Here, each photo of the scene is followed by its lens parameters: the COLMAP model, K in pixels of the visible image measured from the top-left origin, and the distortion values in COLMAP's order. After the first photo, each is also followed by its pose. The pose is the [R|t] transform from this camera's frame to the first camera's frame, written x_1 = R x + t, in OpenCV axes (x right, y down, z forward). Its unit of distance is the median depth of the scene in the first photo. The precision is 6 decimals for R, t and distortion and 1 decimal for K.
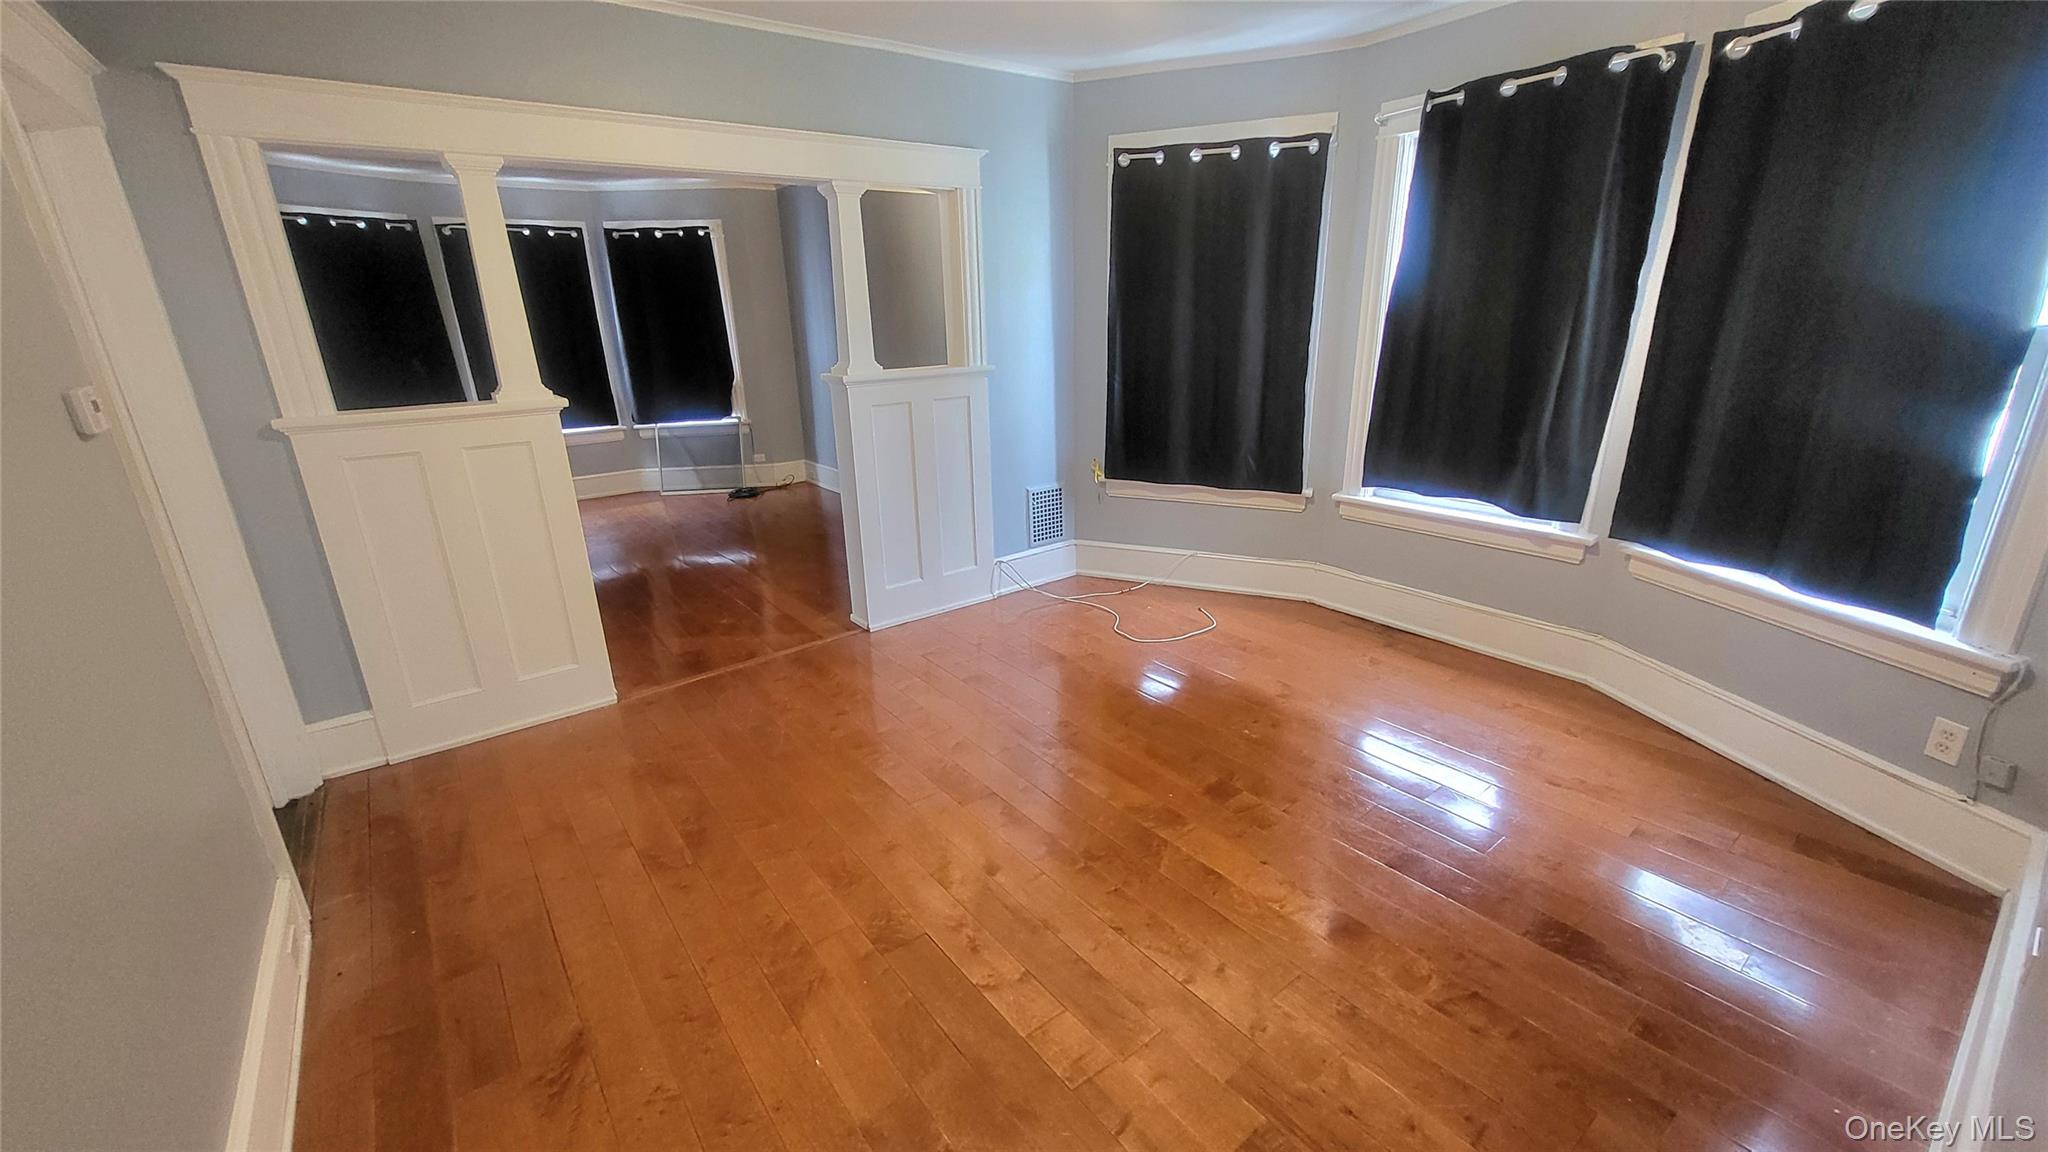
lens RADIAL K [[807.5, 0, 1025.2], [0, 807.5, 582.3], [0, 0, 1]] dist [-0.000462, -0.000182]
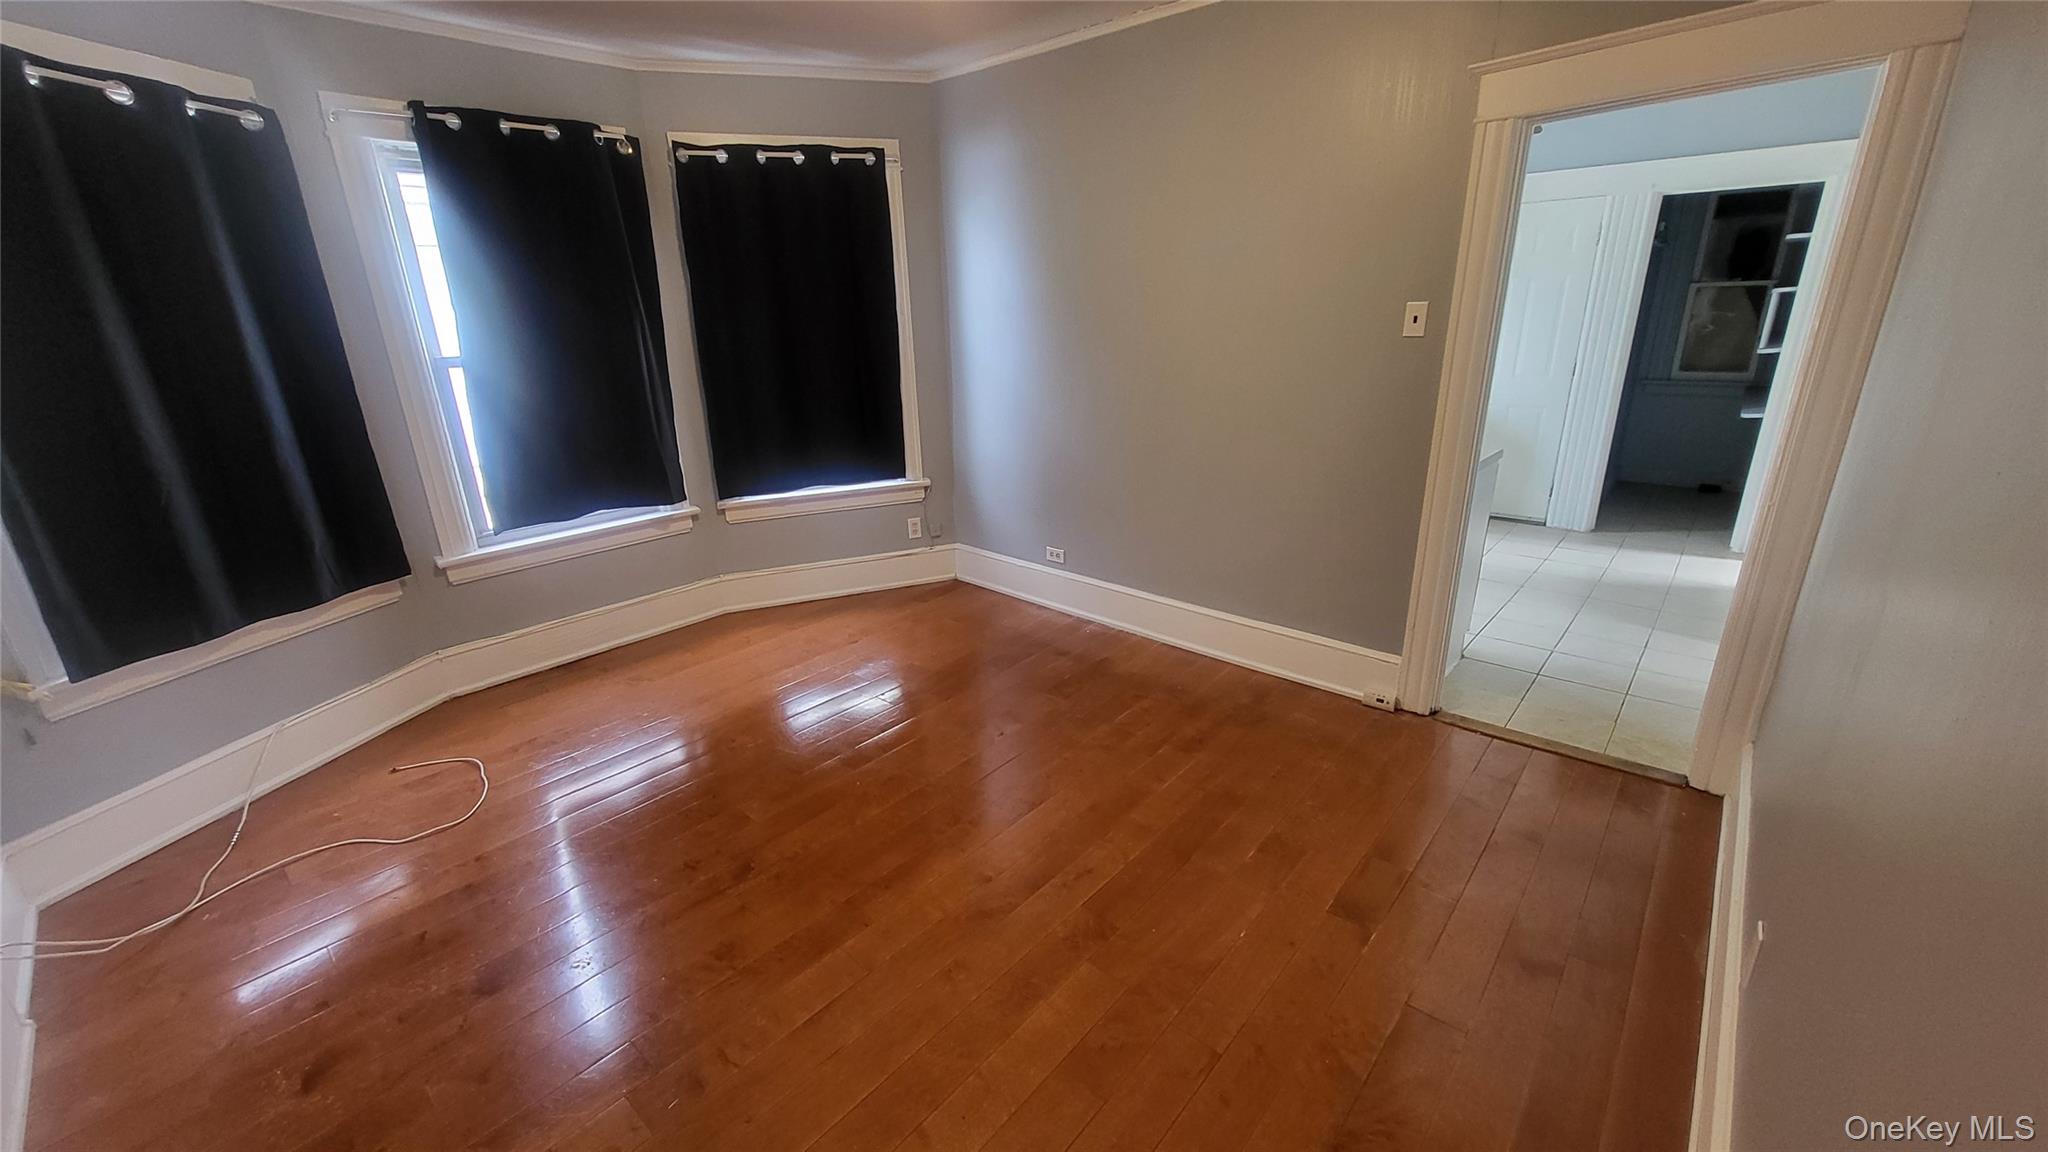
lens RADIAL K [[805.0, 0, 1014.0], [0, 805.0, 578.2], [0, 0, 1]] dist [0.000978, -0.000101]
pose [[-0.188284, -0.284410, 0.940032, -0.630921], [0.345965, 0.876590, 0.334511, -0.206598], [-0.919161, 0.388201, -0.066651, 0.644366]]
